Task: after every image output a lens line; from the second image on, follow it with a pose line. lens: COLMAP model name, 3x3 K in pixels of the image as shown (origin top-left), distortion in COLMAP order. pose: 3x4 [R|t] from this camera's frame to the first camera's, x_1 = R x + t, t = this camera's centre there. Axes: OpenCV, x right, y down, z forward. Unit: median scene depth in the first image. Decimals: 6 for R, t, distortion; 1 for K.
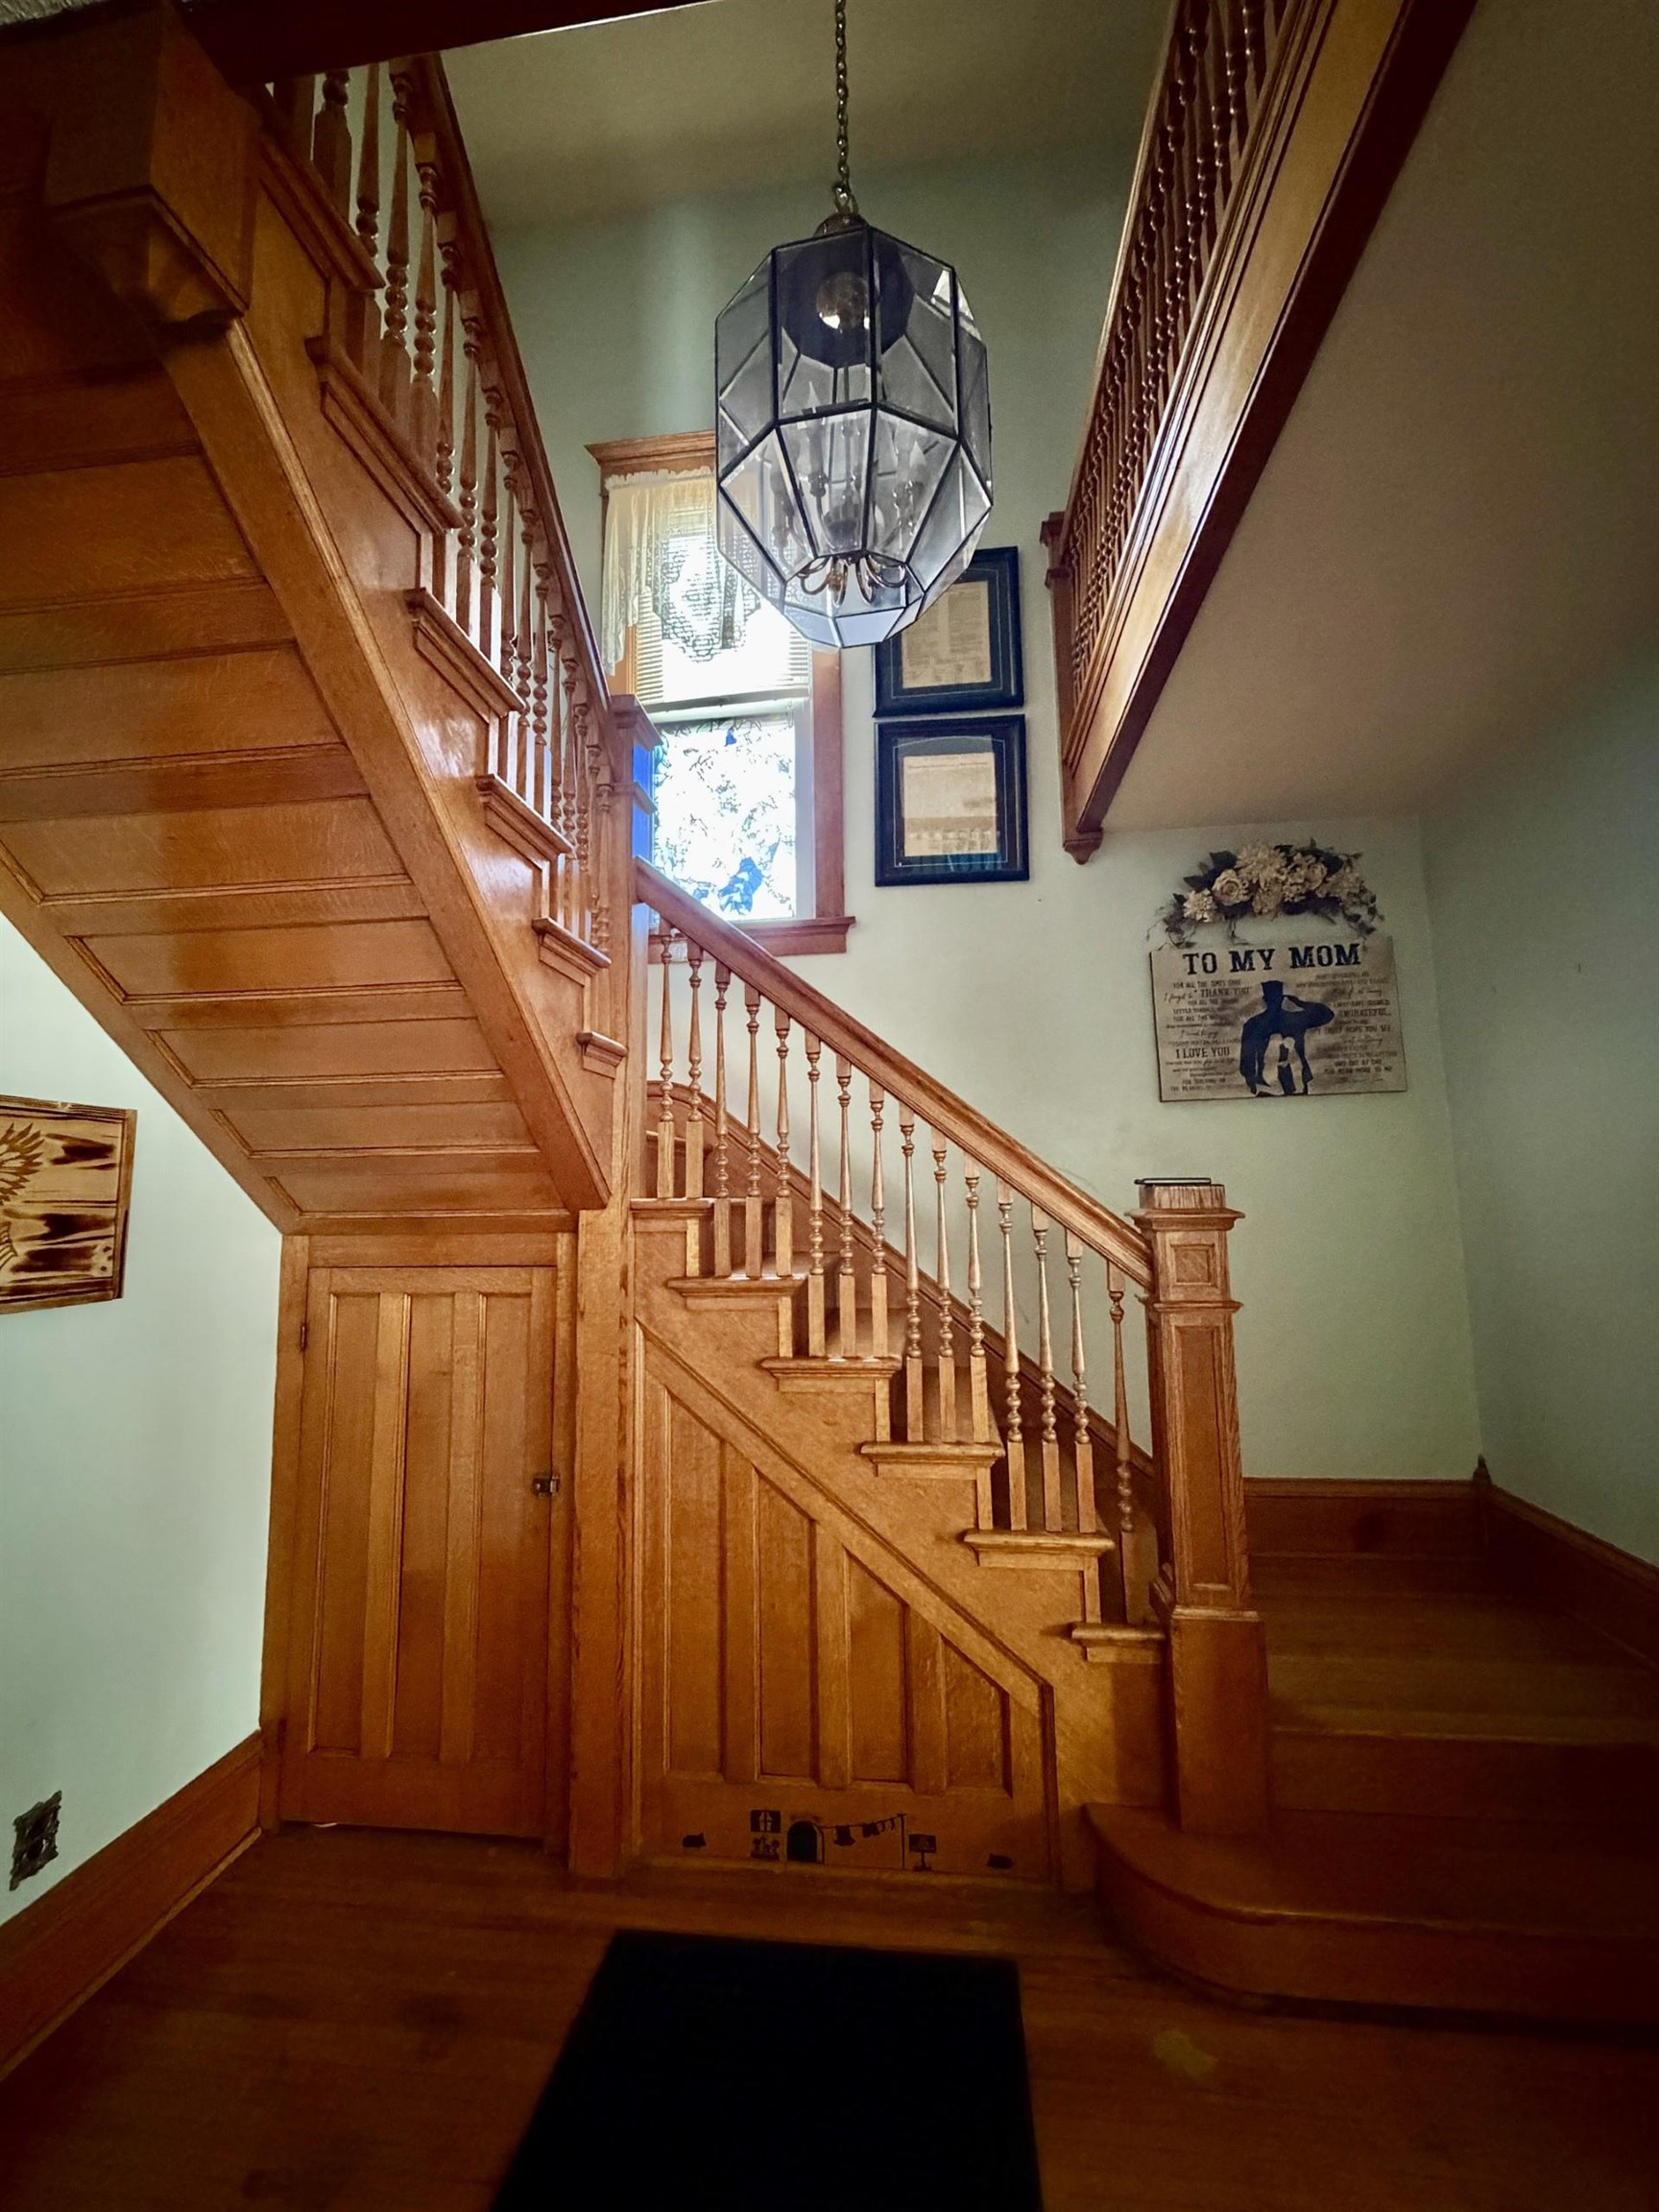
lens RADIAL K [[881.6, 0, 827.8], [0, 881.6, 1098.4], [0, 0, 1]] dist [0.000754, -0.000261]
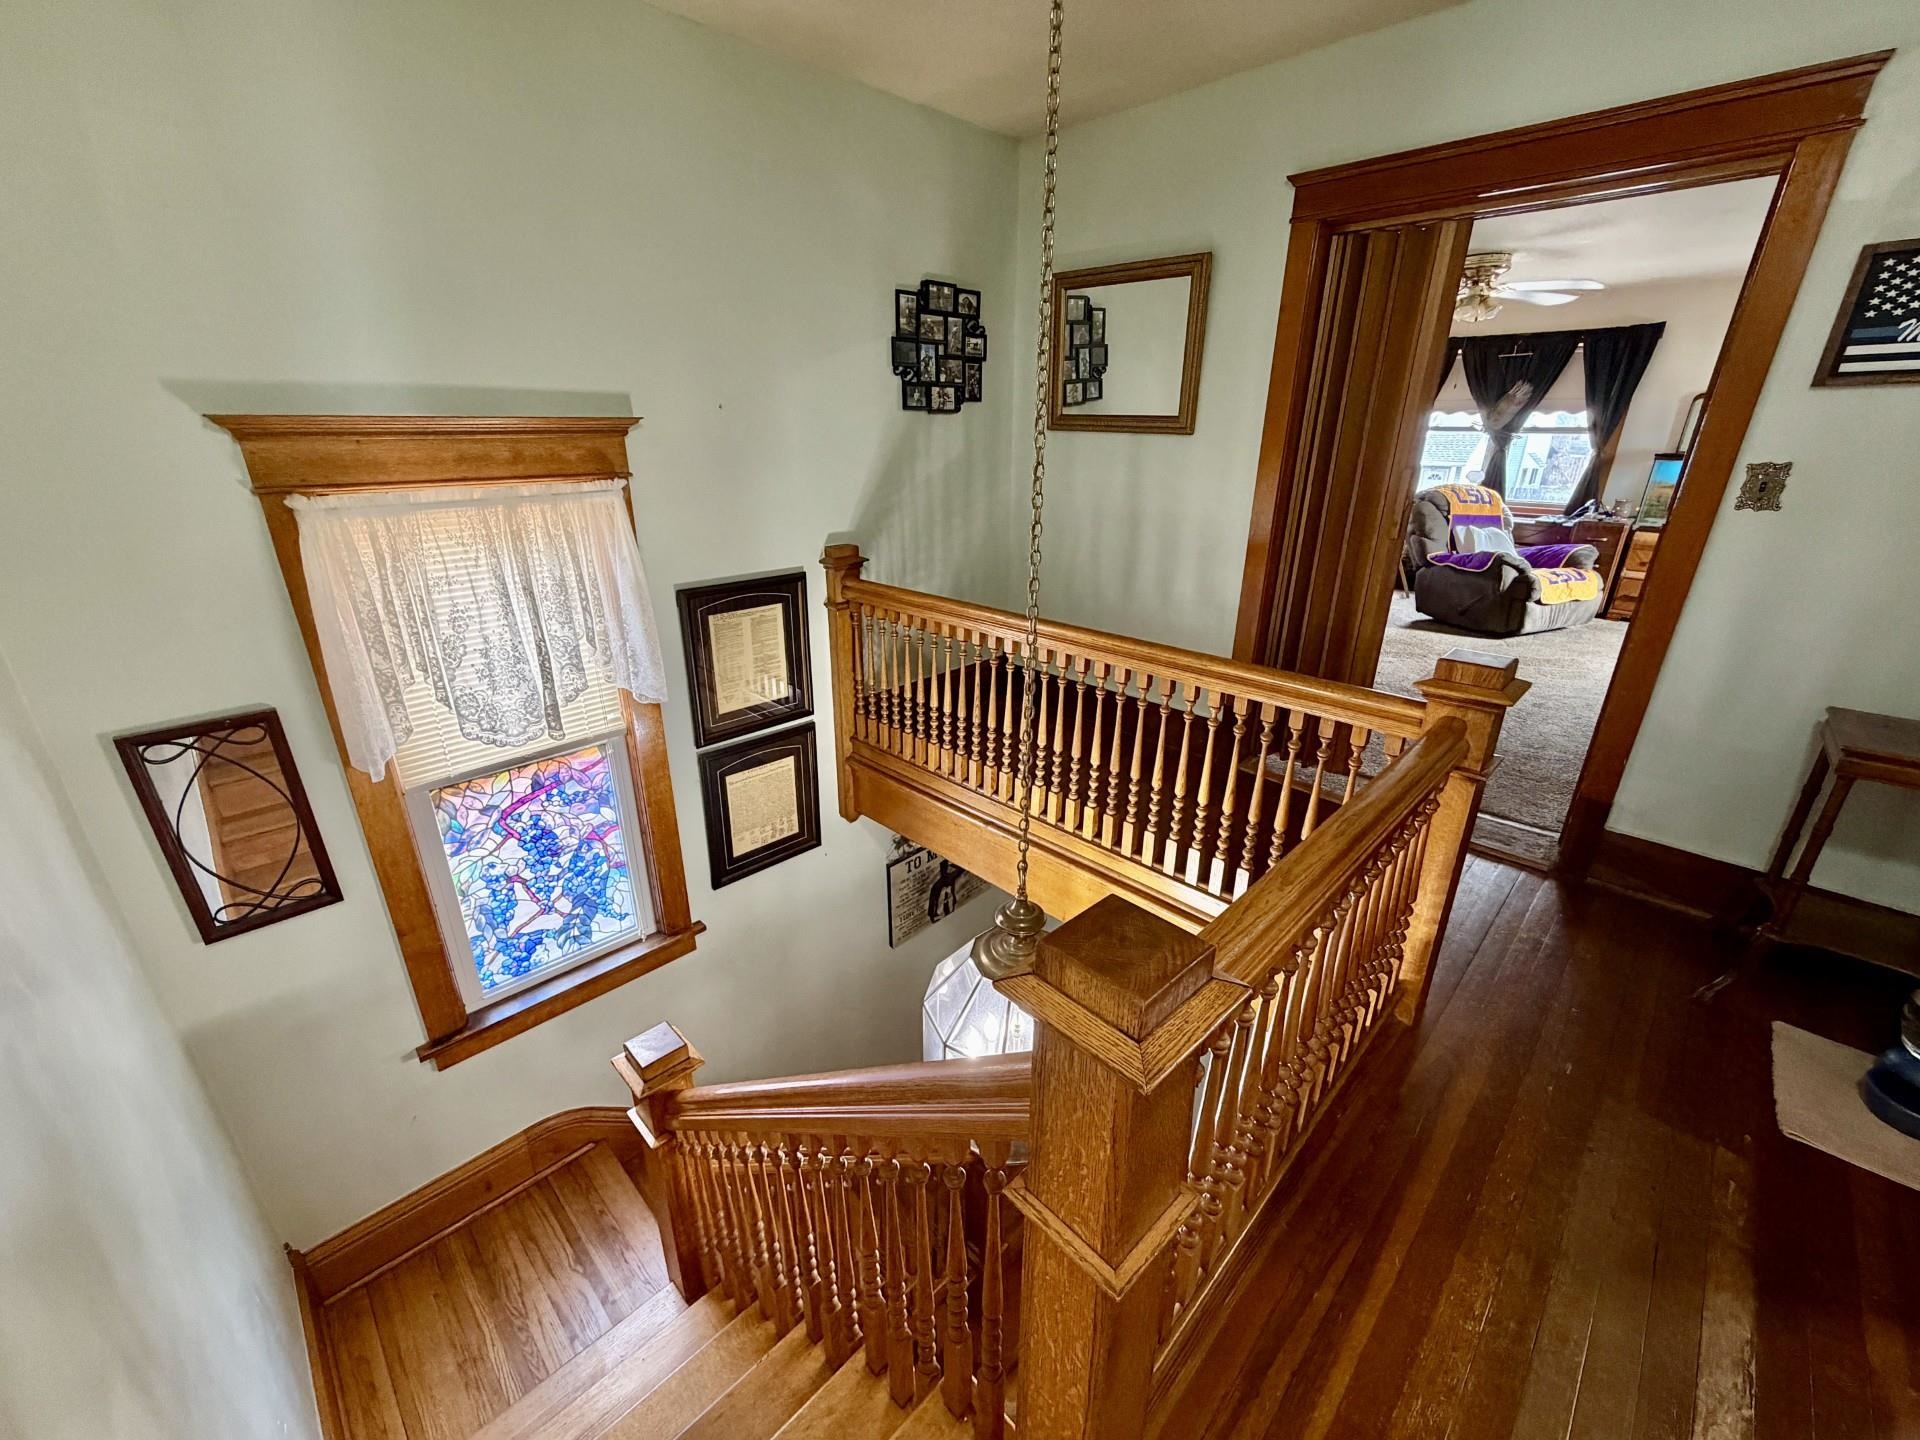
lens RADIAL K [[765.2, 0, 953.4], [0, 765.2, 721.3], [0, 0, 1]] dist [0.000754, -0.000261]
pose [[0.618018, -0.270691, 0.738092, -0.479415], [-0.103367, 0.902723, 0.417620, -0.986173], [-0.779339, -0.334391, 0.529918, 0.323989]]
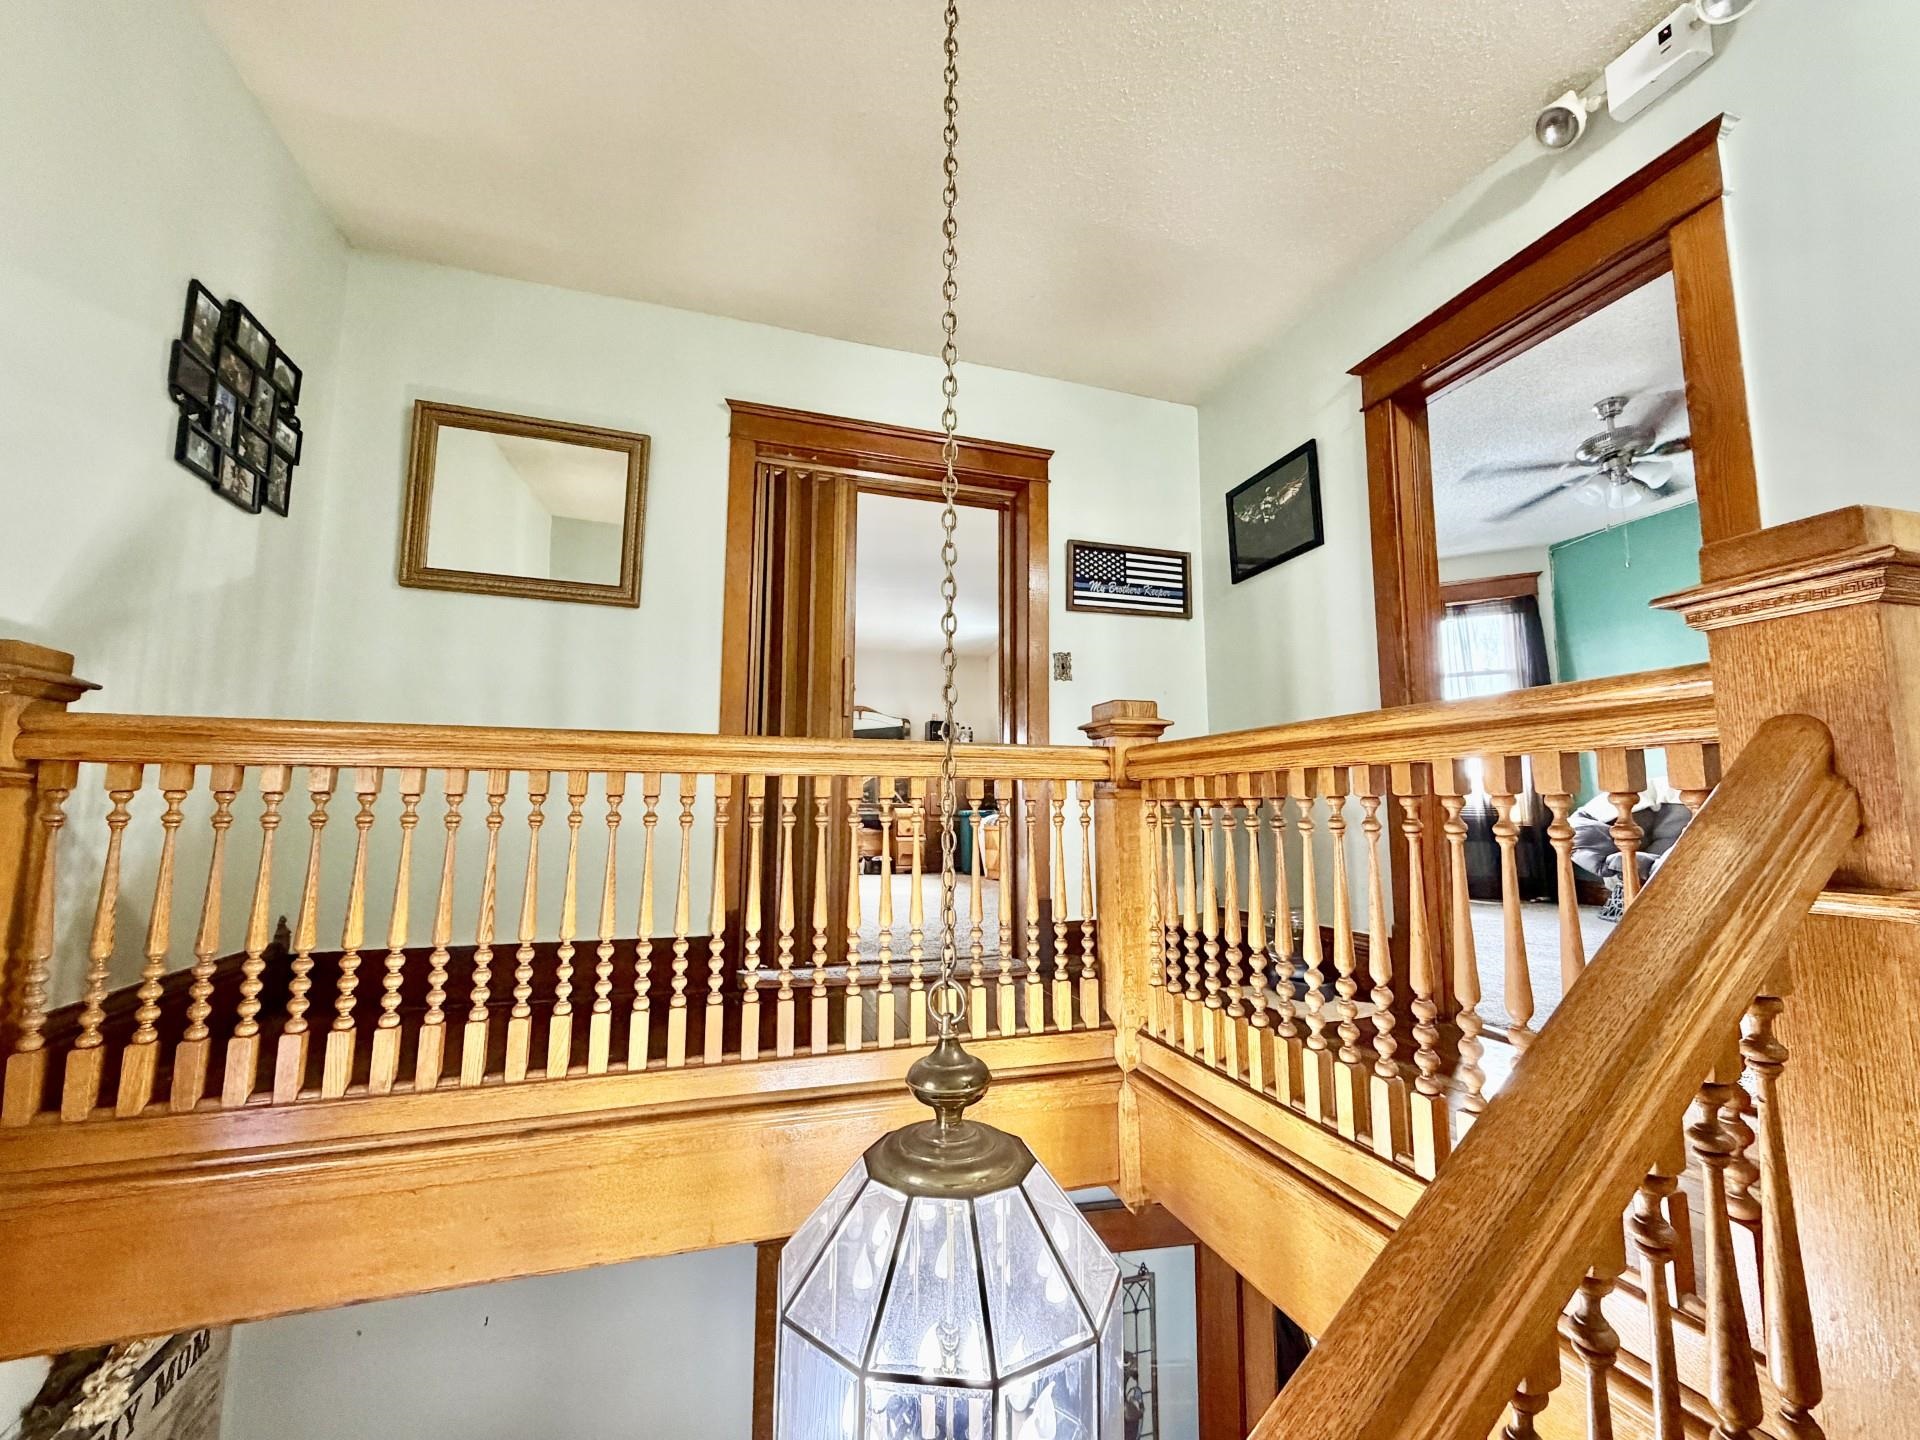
lens RADIAL K [[765.2, 0, 953.4], [0, 765.2, 721.3], [0, 0, 1]] dist [0.000754, -0.000261]
pose [[-0.411072, 0.121657, 0.903449, -0.376969], [-0.103133, 0.978486, -0.178687, -0.665083], [-0.905750, -0.166628, -0.389681, 0.761780]]
